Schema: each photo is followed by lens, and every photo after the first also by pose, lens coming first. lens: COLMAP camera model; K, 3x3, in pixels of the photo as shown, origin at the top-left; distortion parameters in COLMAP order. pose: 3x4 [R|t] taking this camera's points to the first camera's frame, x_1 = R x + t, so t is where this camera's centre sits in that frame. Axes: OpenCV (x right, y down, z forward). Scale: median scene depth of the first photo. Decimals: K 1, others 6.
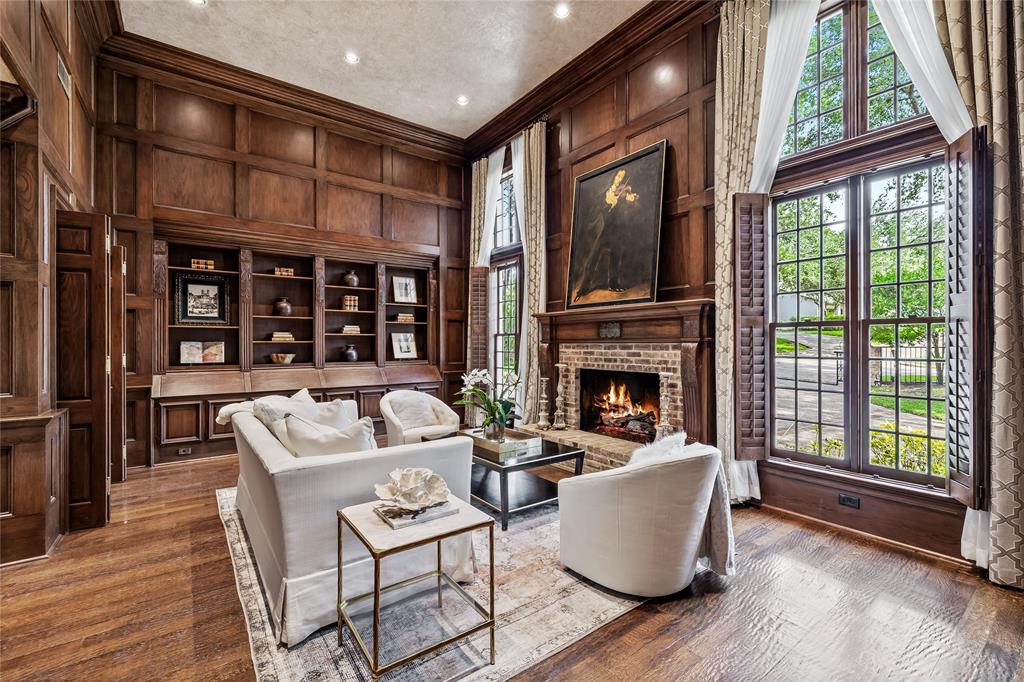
lens RADIAL K [[435.9, 0, 508.5], [0, 435.9, 333.9], [0, 0, 1]] dist [-0.000485, 0.000152]
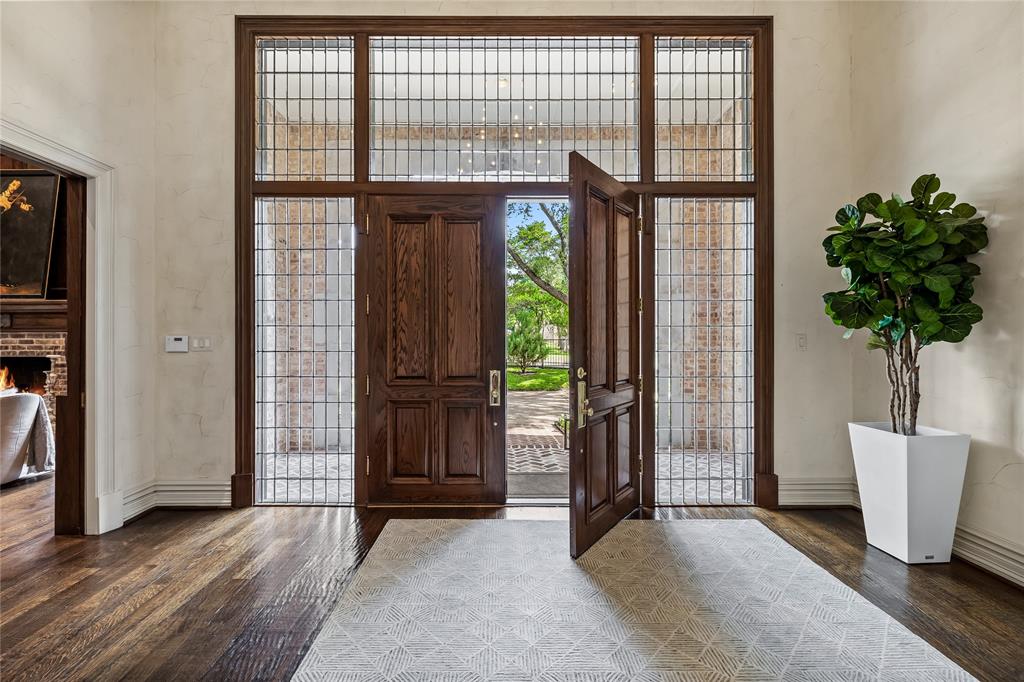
lens RADIAL K [[420.7, 0, 489.6], [0, 420.7, 339.7], [0, 0, 1]] dist [-0.000218, -0.000031]
pose [[0.590315, -0.001509, 0.807171, 0.100452], [-0.014063, 0.999827, 0.012154, 0.008799], [-0.807050, -0.018526, 0.590192, -0.634672]]
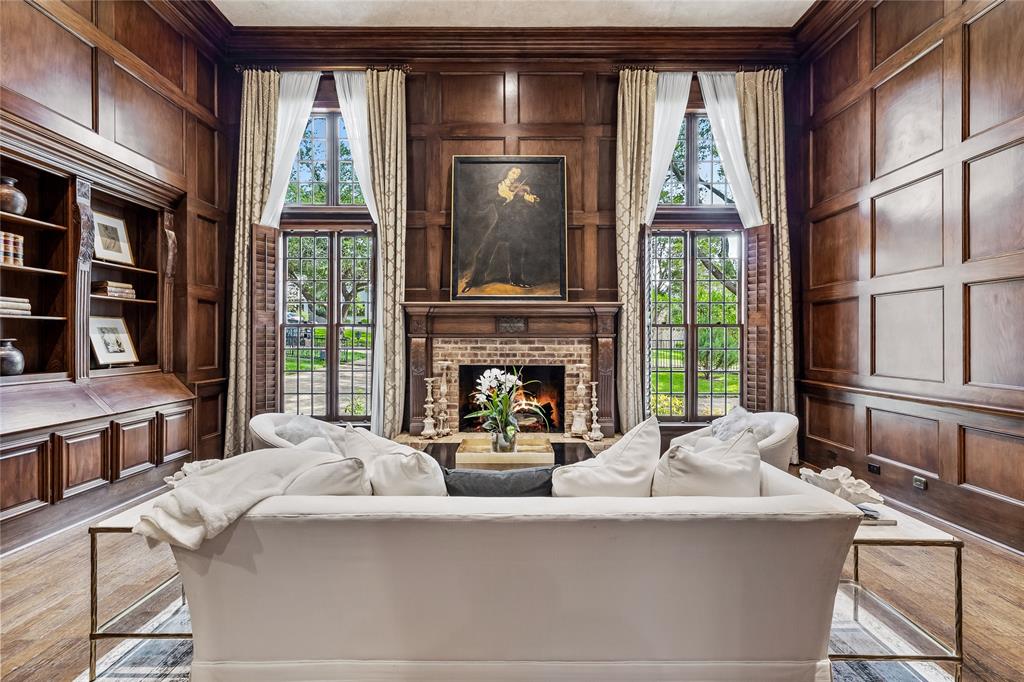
lens RADIAL K [[435.9, 0, 508.5], [0, 435.9, 333.9], [0, 0, 1]] dist [-0.000485, 0.000152]
pose [[0.595294, 0.012933, 0.803404, -0.553015], [-0.021545, 0.999768, -0.000130, 0.011675], [-0.803219, -0.017232, 0.595435, 0.396747]]
